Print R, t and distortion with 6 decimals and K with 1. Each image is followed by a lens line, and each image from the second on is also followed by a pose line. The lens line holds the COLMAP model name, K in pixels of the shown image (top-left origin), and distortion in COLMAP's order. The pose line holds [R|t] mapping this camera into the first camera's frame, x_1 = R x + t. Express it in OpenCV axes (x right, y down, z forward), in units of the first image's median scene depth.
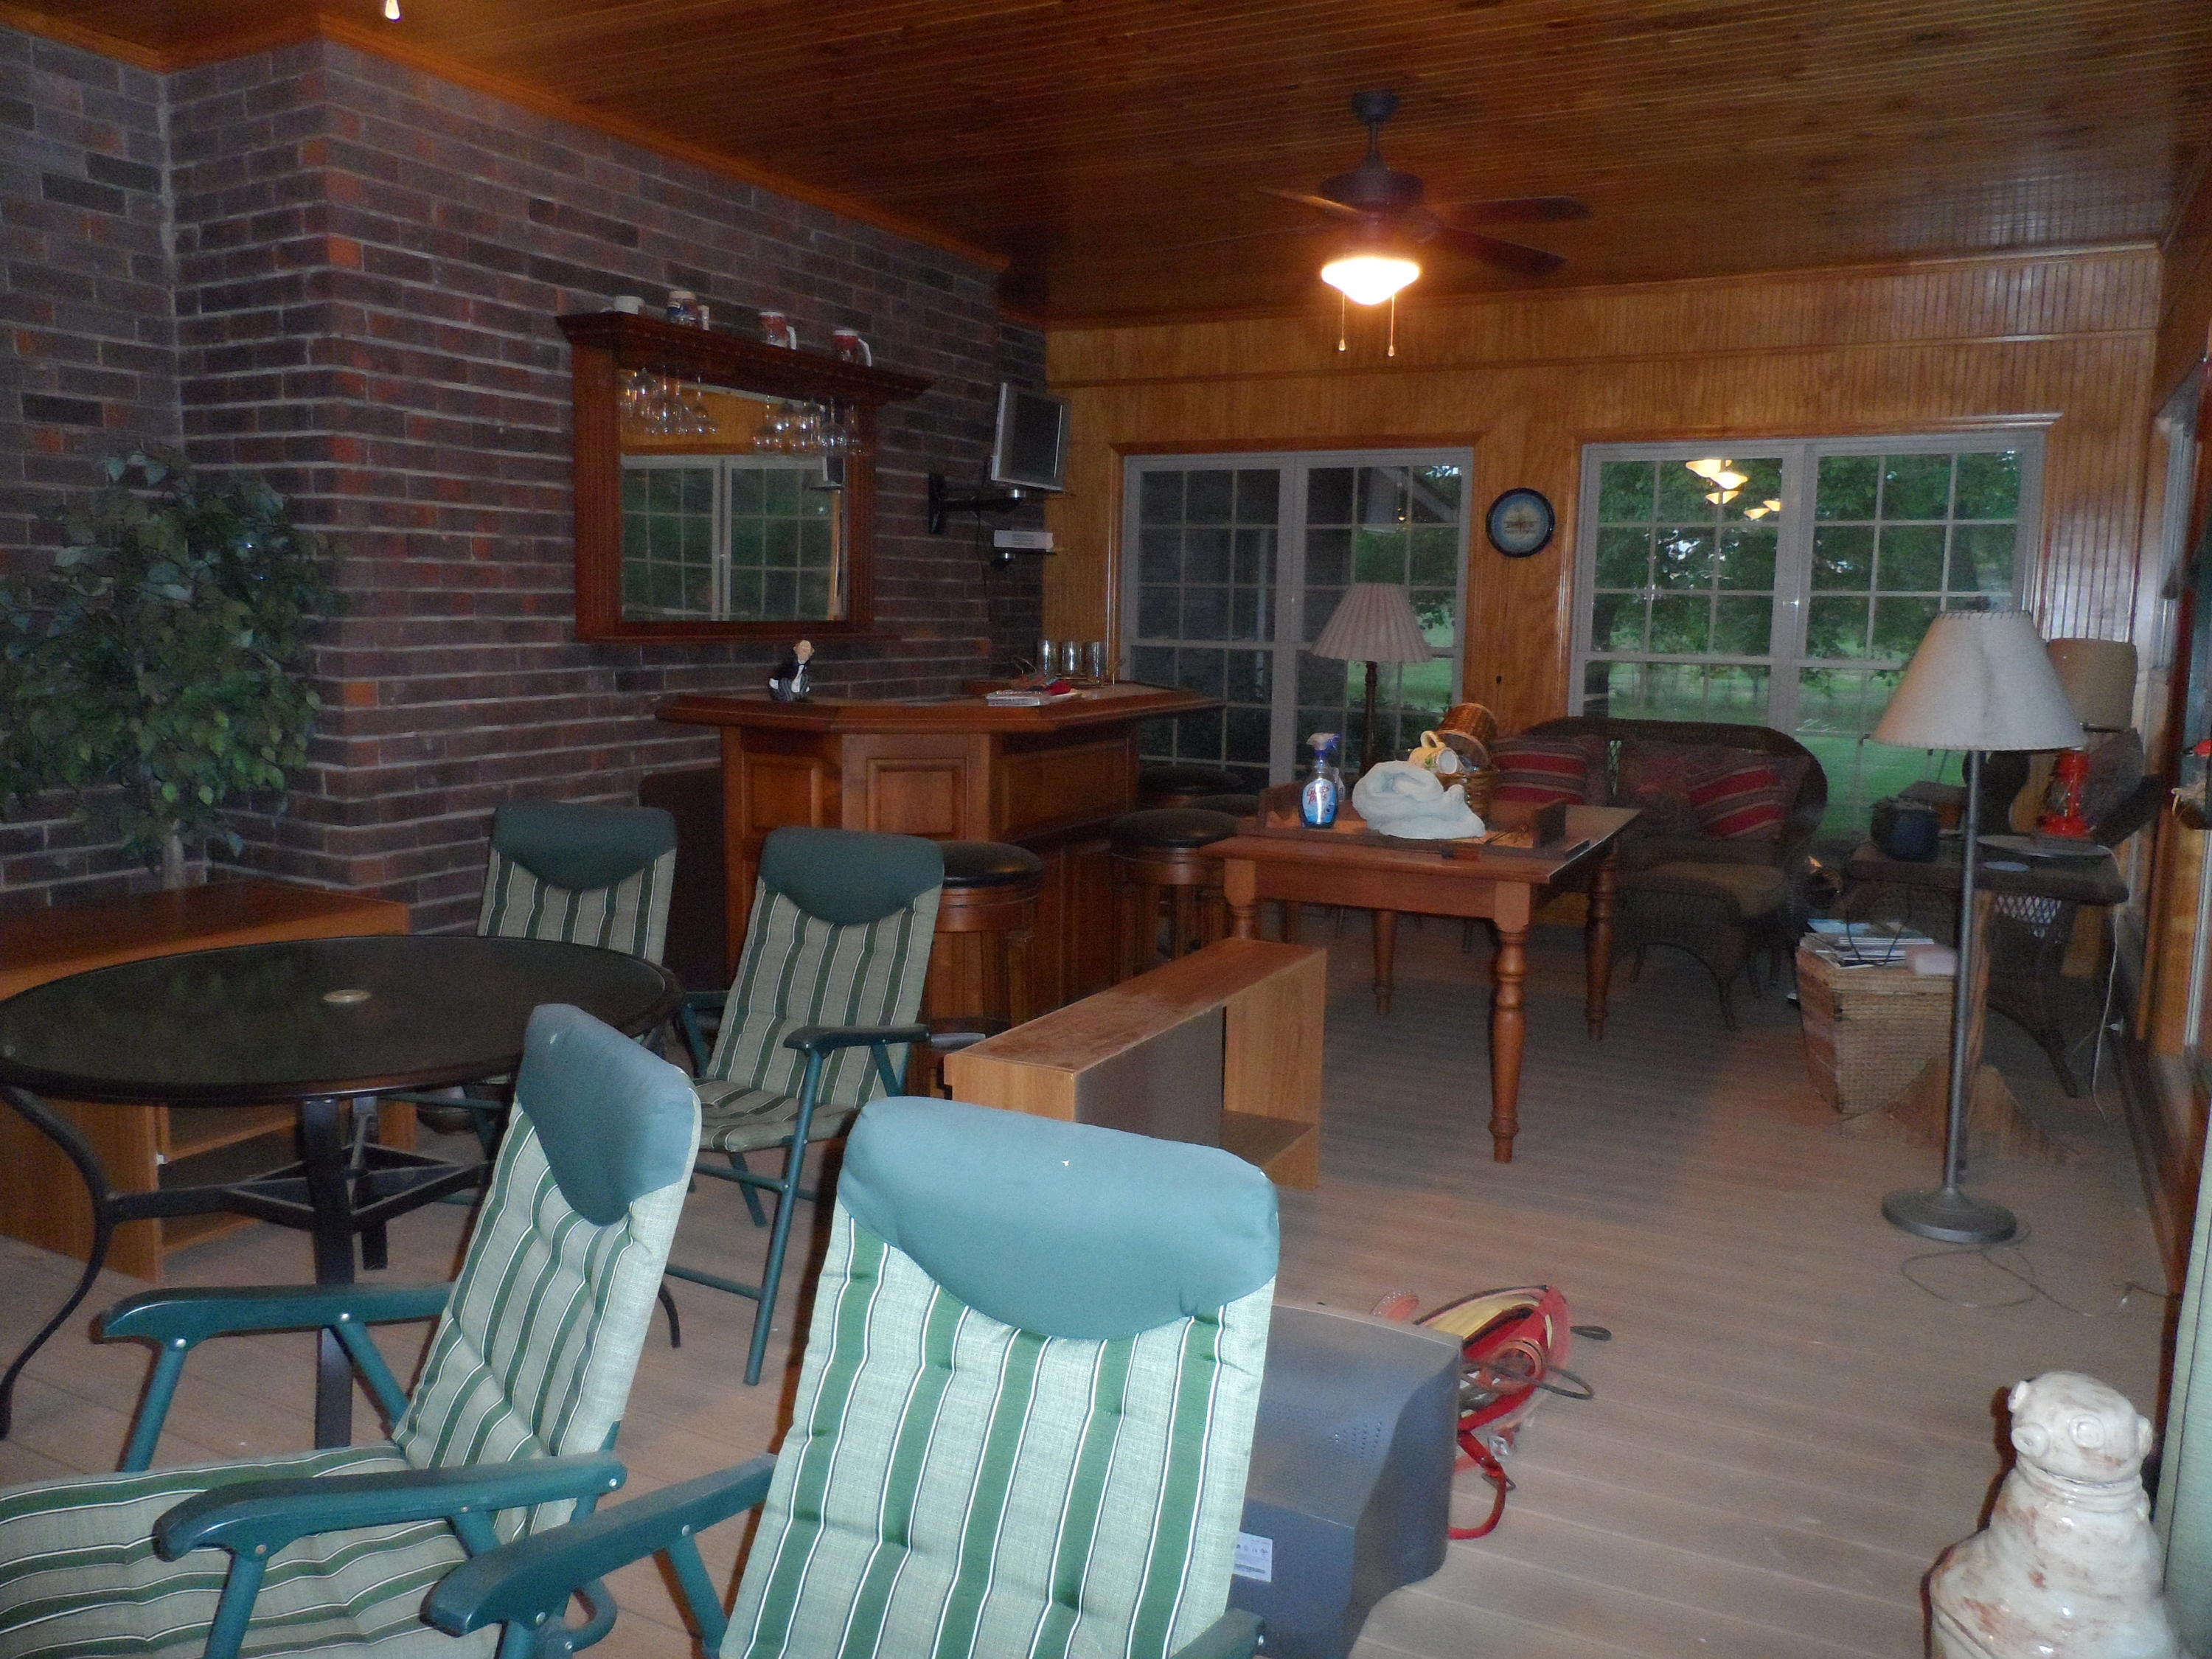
lens RADIAL K [[1675.5, 0, 1108.6], [0, 1675.5, 832.6], [0, 0, 1]] dist [-0.010481, -0.000024]
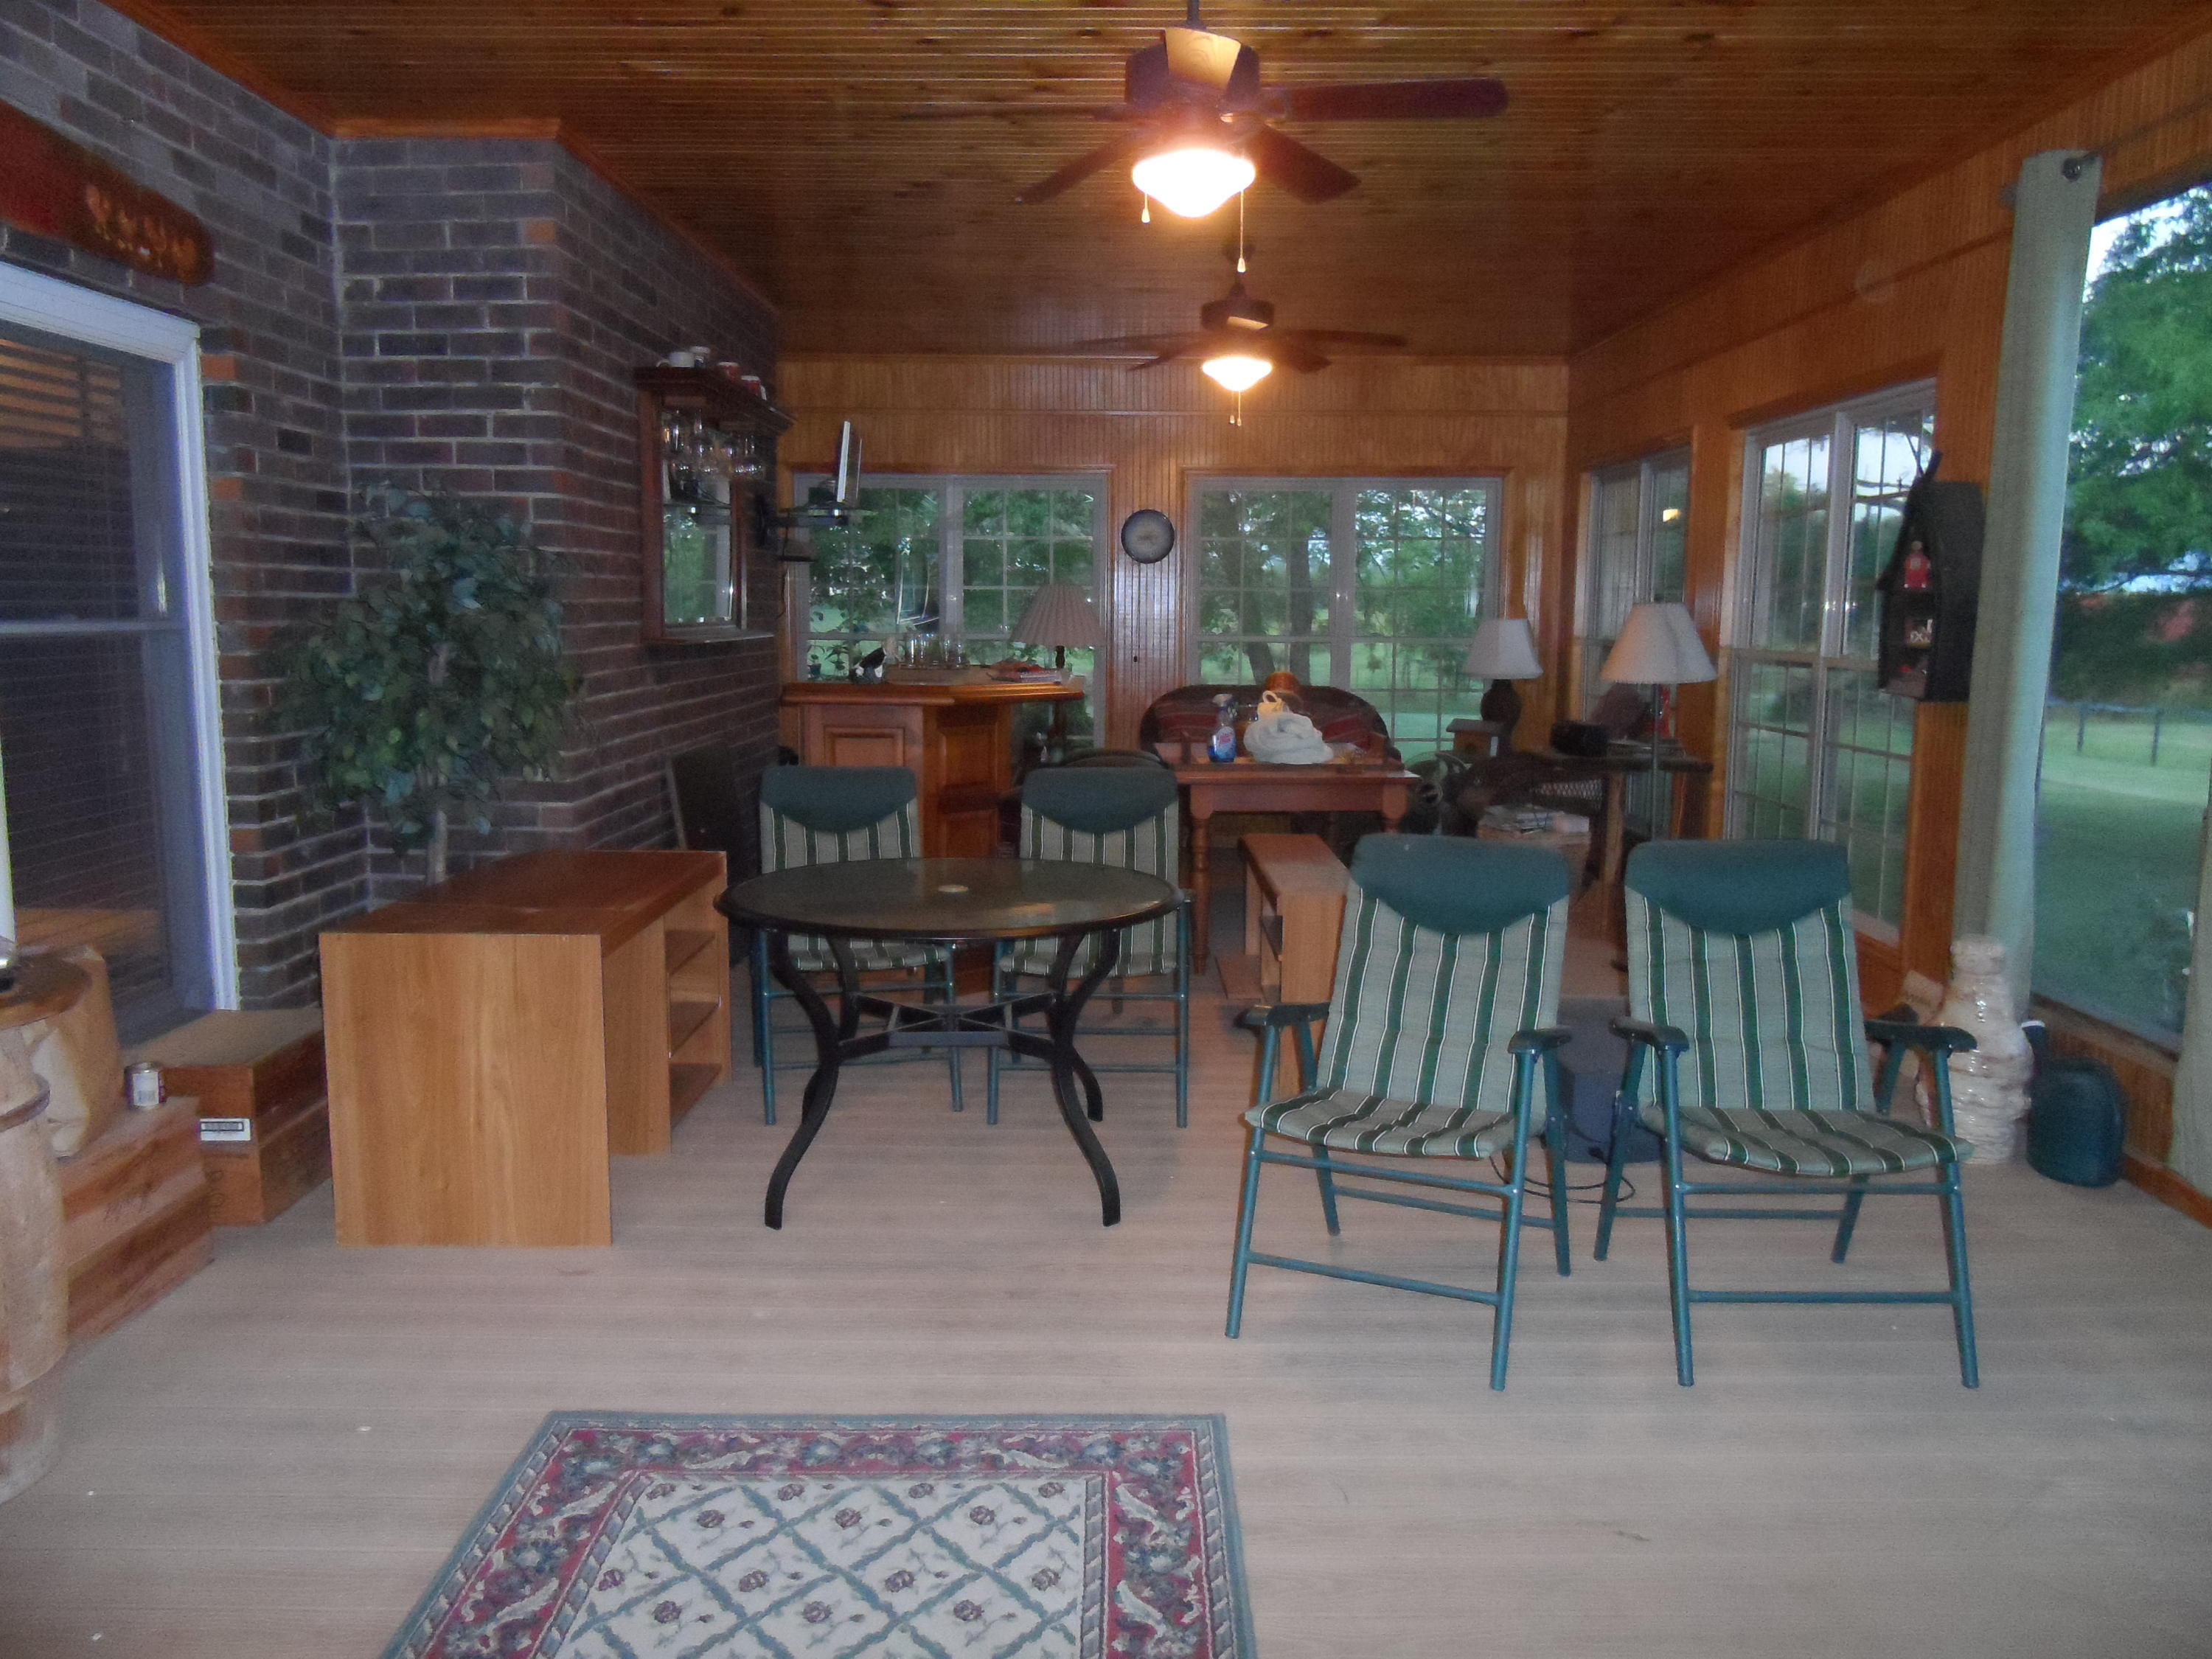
lens RADIAL K [[1675.5, 0, 1104.1], [0, 1675.5, 828.9], [0, 0, 1]] dist [-0.010481, -0.000024]
pose [[0.890214, -0.072661, 0.449710, -0.633578], [0.070926, 0.997266, 0.020733, 0.017404], [-0.449987, 0.013440, 0.892934, -0.218278]]
